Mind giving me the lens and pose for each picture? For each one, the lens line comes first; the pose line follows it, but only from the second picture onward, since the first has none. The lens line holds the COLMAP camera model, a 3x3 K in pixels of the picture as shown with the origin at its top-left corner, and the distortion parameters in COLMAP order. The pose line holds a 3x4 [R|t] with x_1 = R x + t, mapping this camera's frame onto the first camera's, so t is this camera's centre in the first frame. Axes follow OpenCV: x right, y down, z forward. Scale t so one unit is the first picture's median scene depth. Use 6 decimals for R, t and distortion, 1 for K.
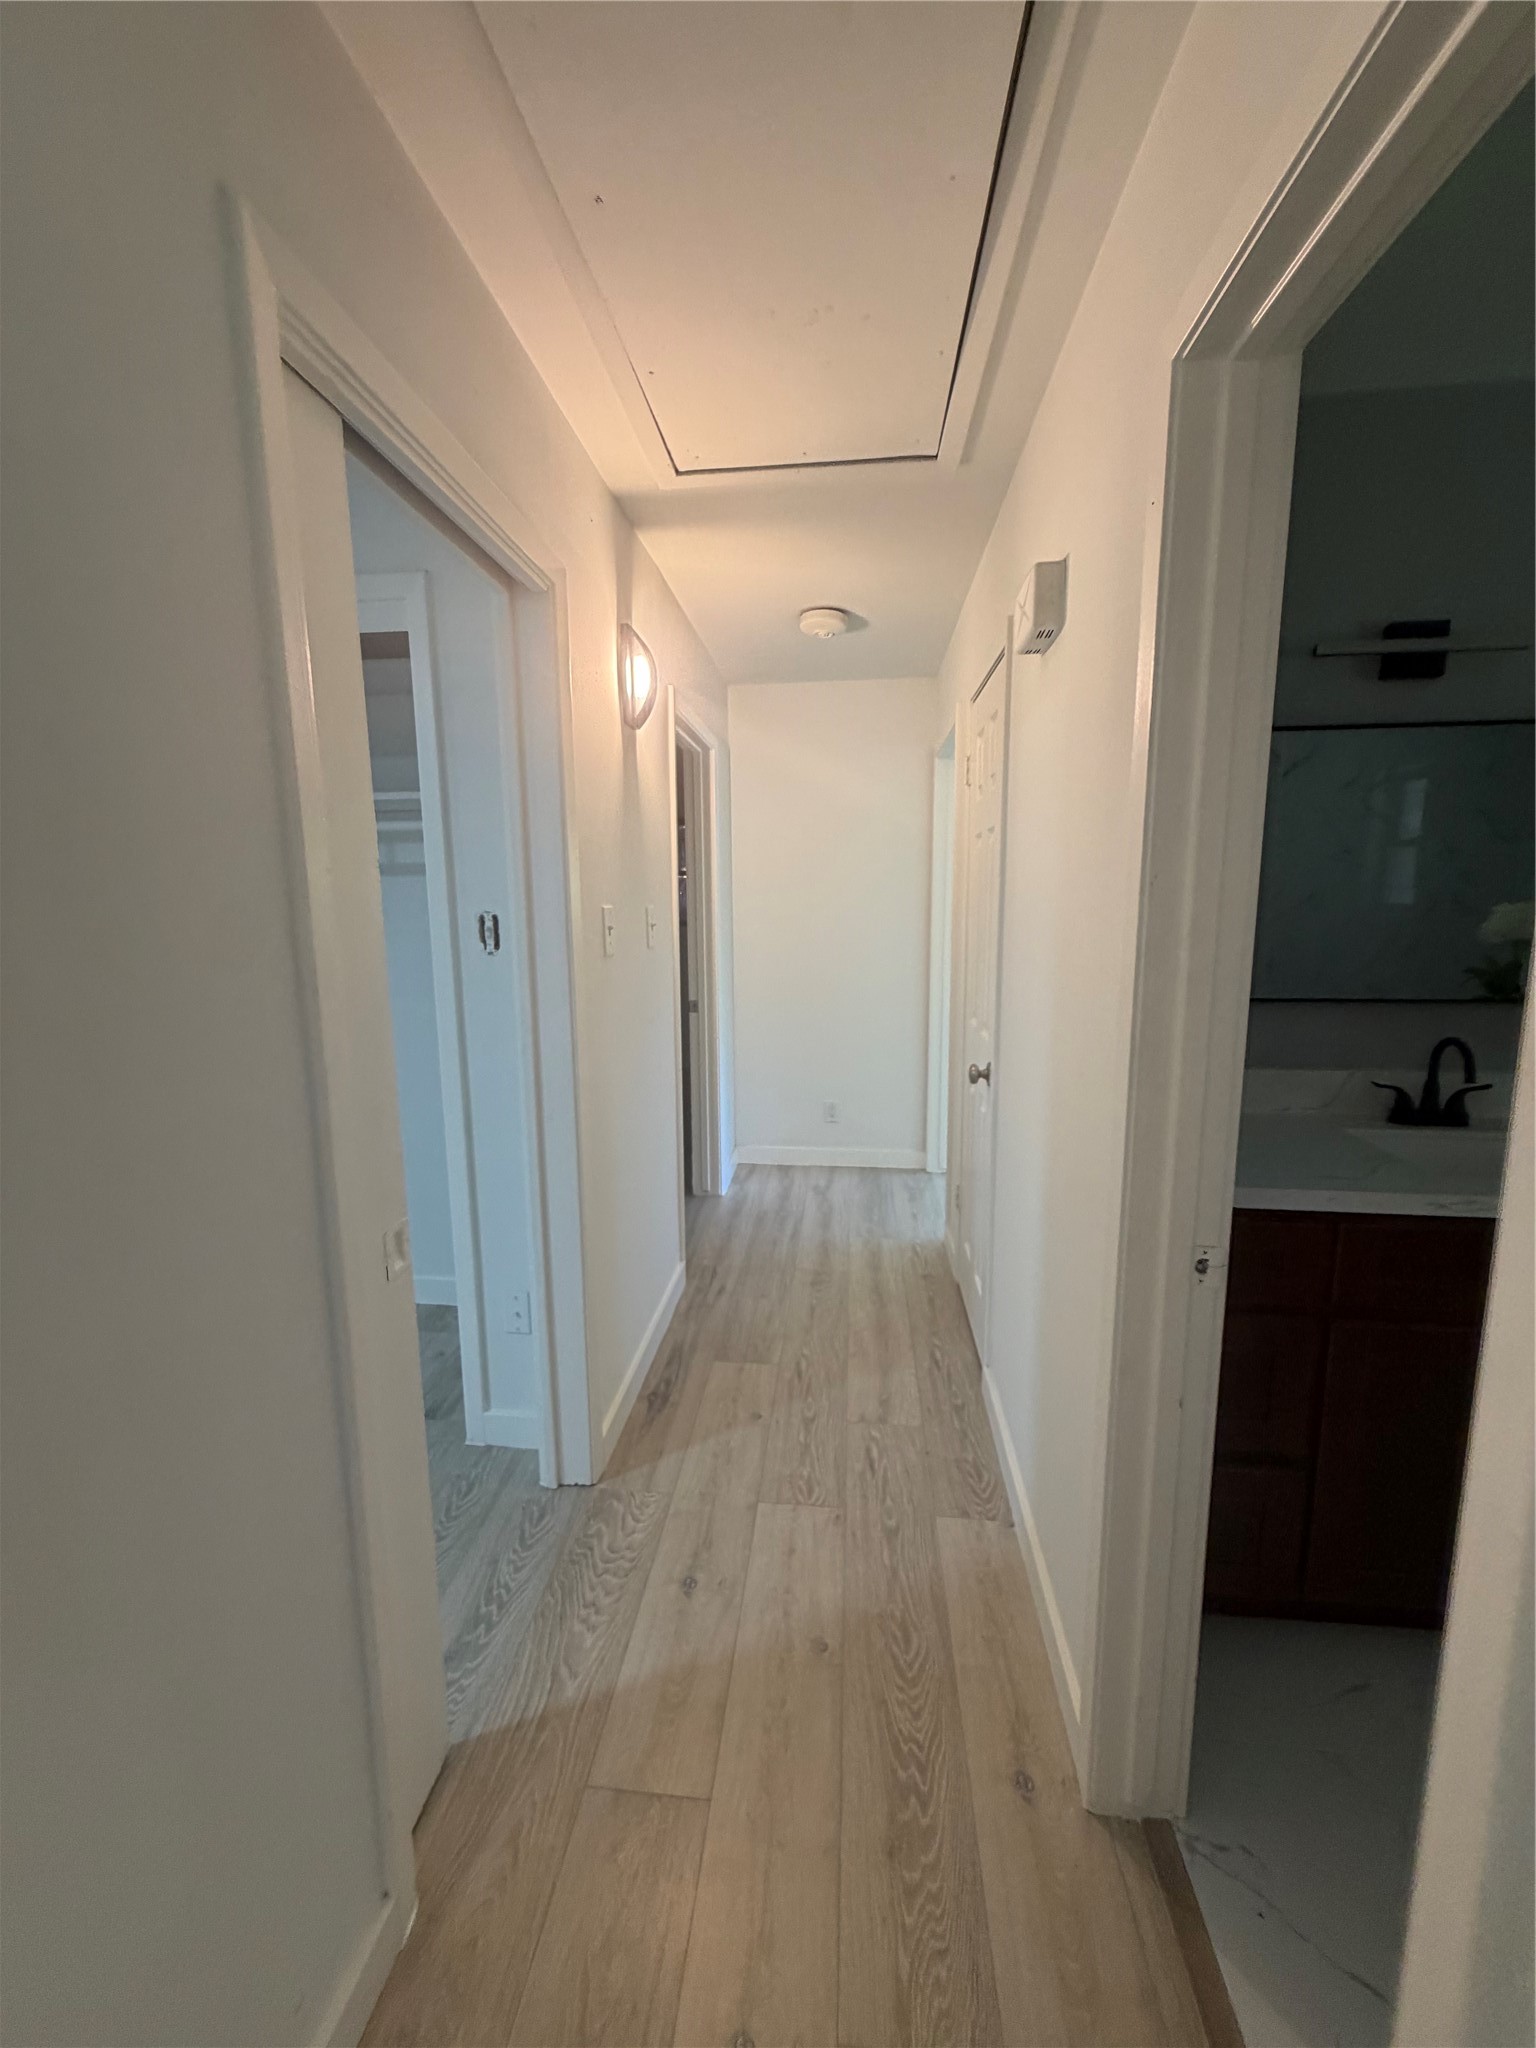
lens RADIAL K [[817.0, 0, 769.1], [0, 817.0, 1016.0], [0, 0, 1]] dist [0.001296, 0.000152]
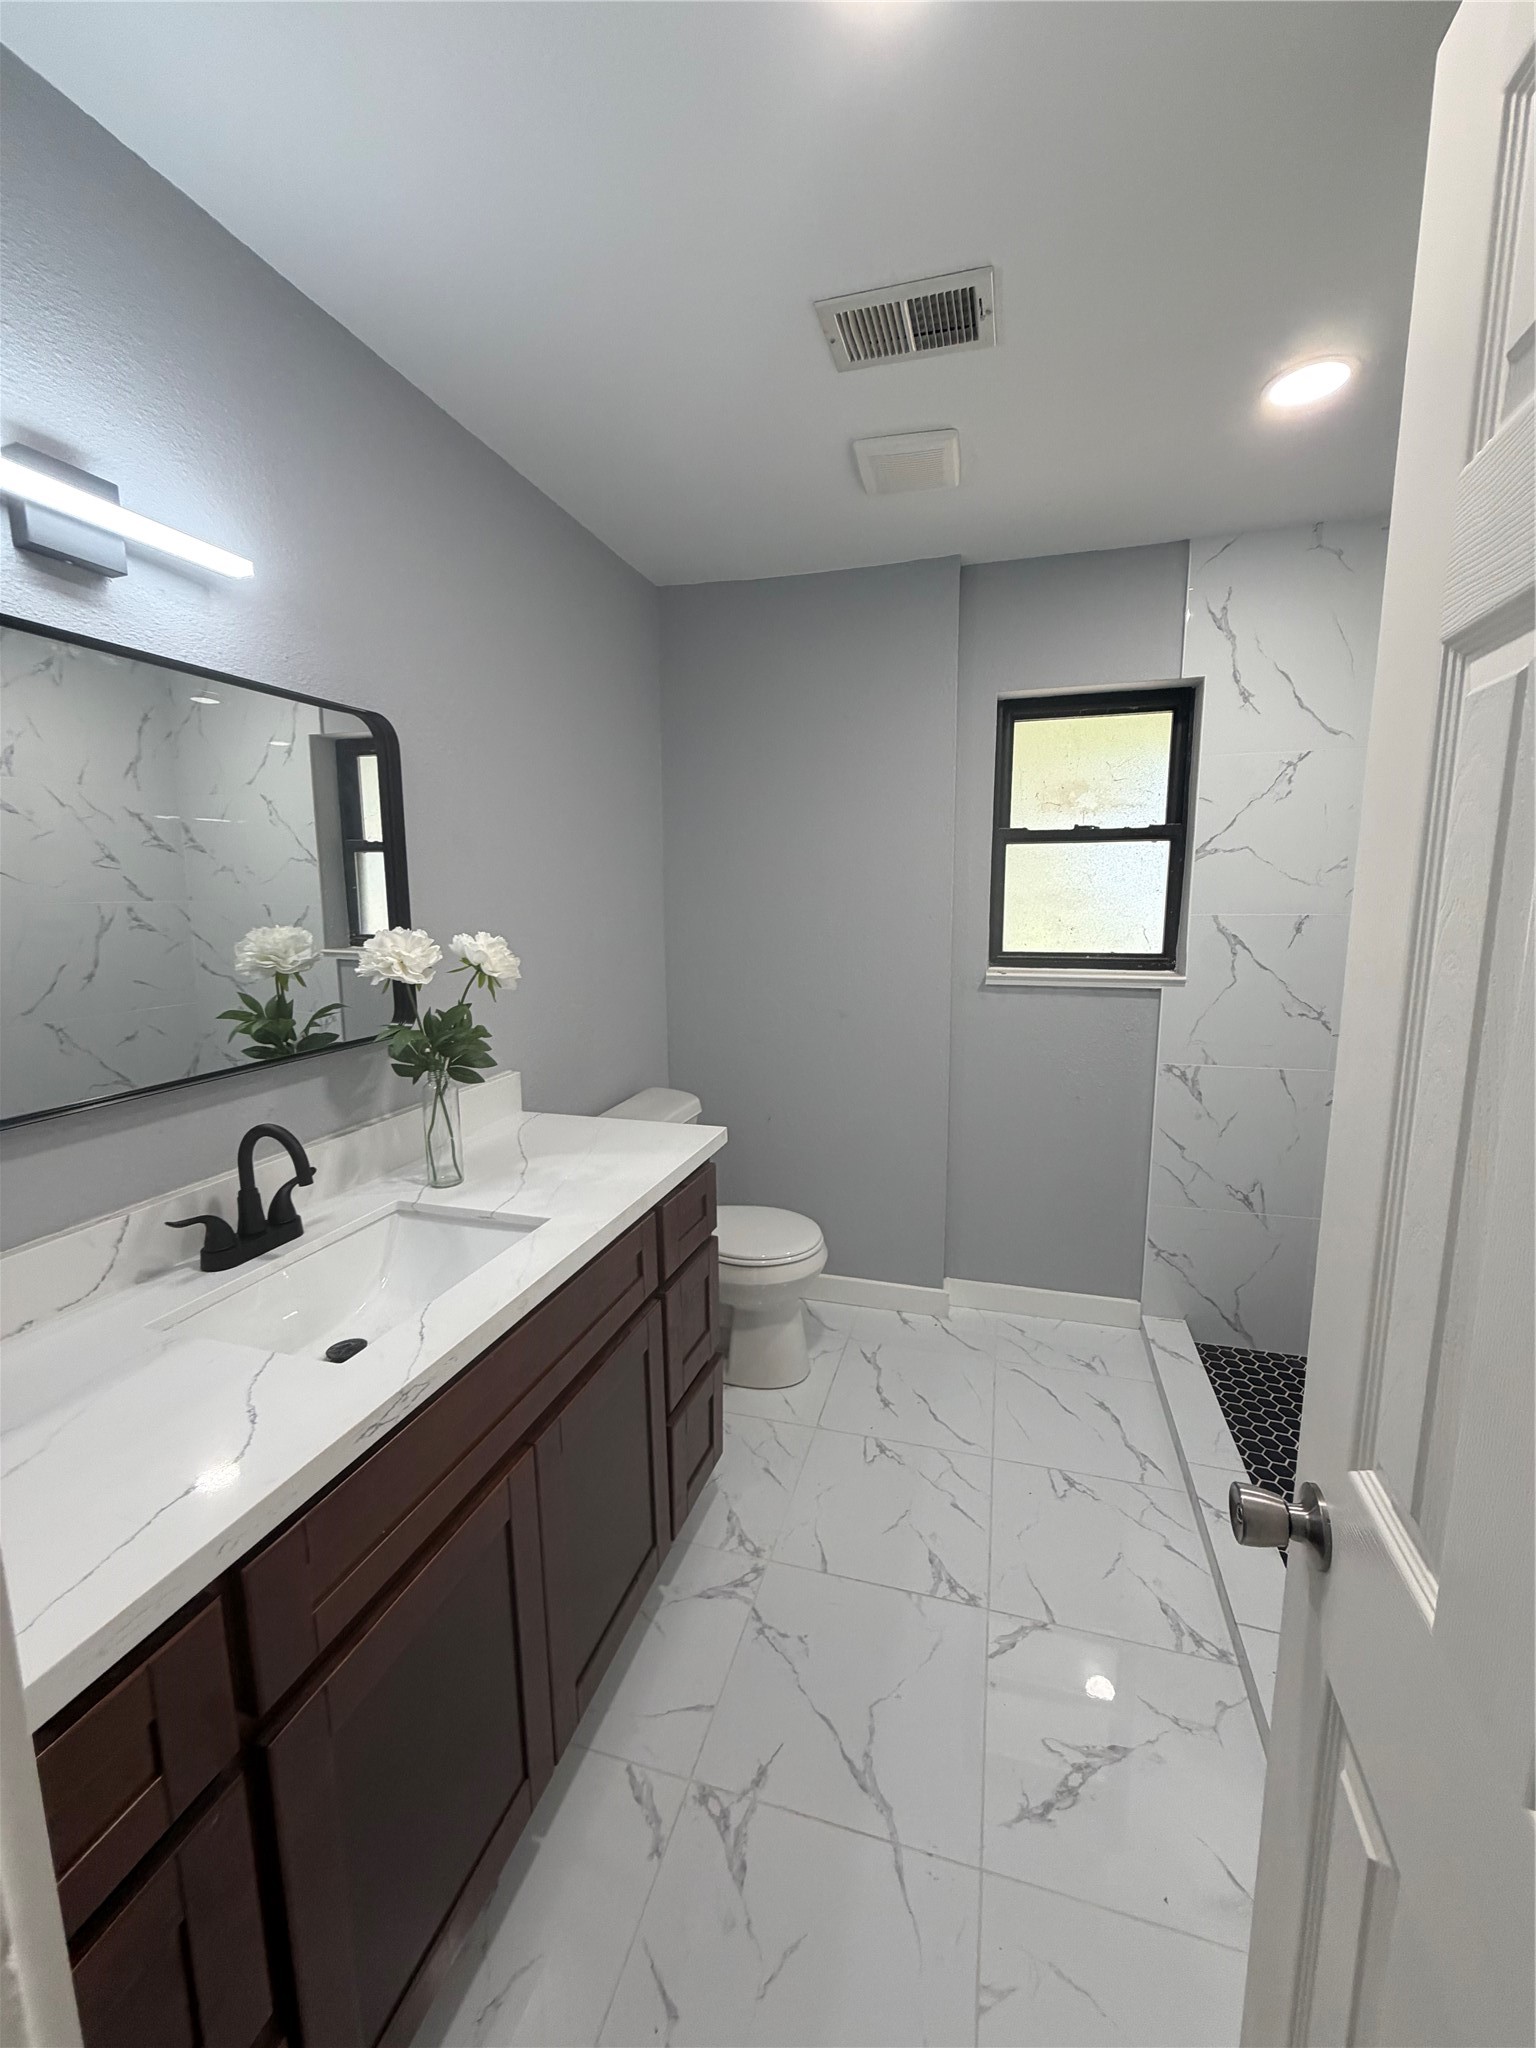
lens RADIAL K [[810.8, 0, 769.1], [0, 810.8, 1016.5], [0, 0, 1]] dist [0.000559, 0.000286]
pose [[0.177293, -0.143995, 0.973567, 0.242875], [0.156210, 0.980815, 0.116620, -0.073071], [-0.971682, 0.131405, 0.196385, 0.416916]]
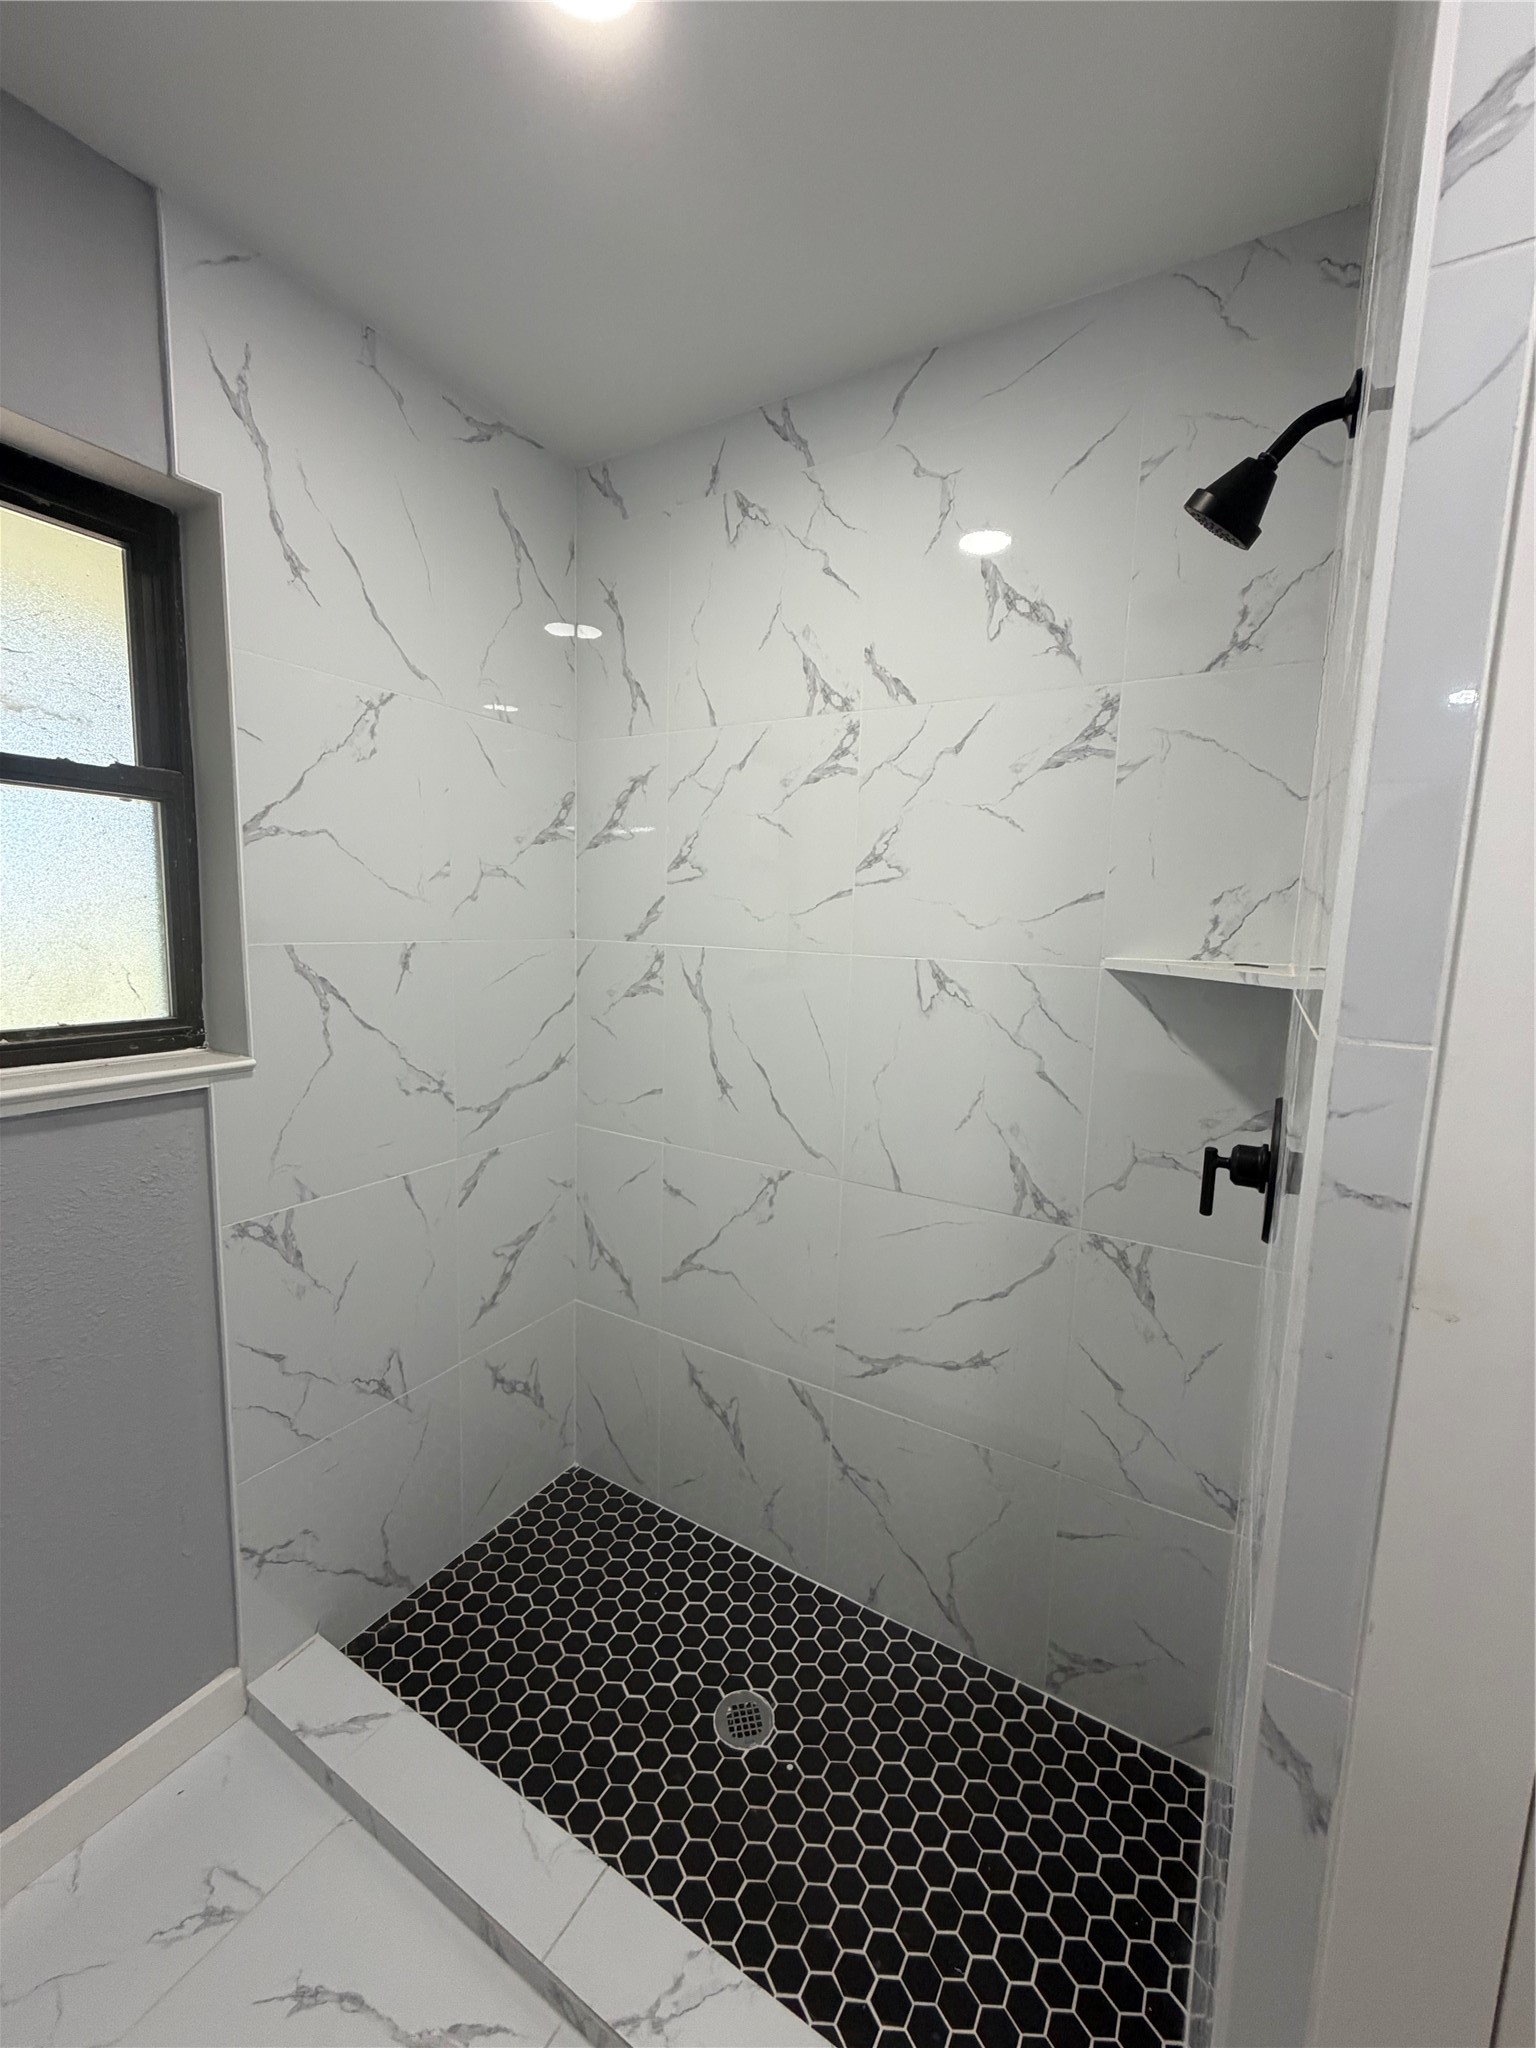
lens RADIAL K [[817.0, 0, 769.1], [0, 817.0, 1016.0], [0, 0, 1]] dist [0.001296, 0.000152]
pose [[-0.911055, -0.069442, 0.406394, 0.994313], [0.040108, 0.966110, 0.254996, -0.079200], [-0.410329, 0.248615, -0.877394, 0.448061]]
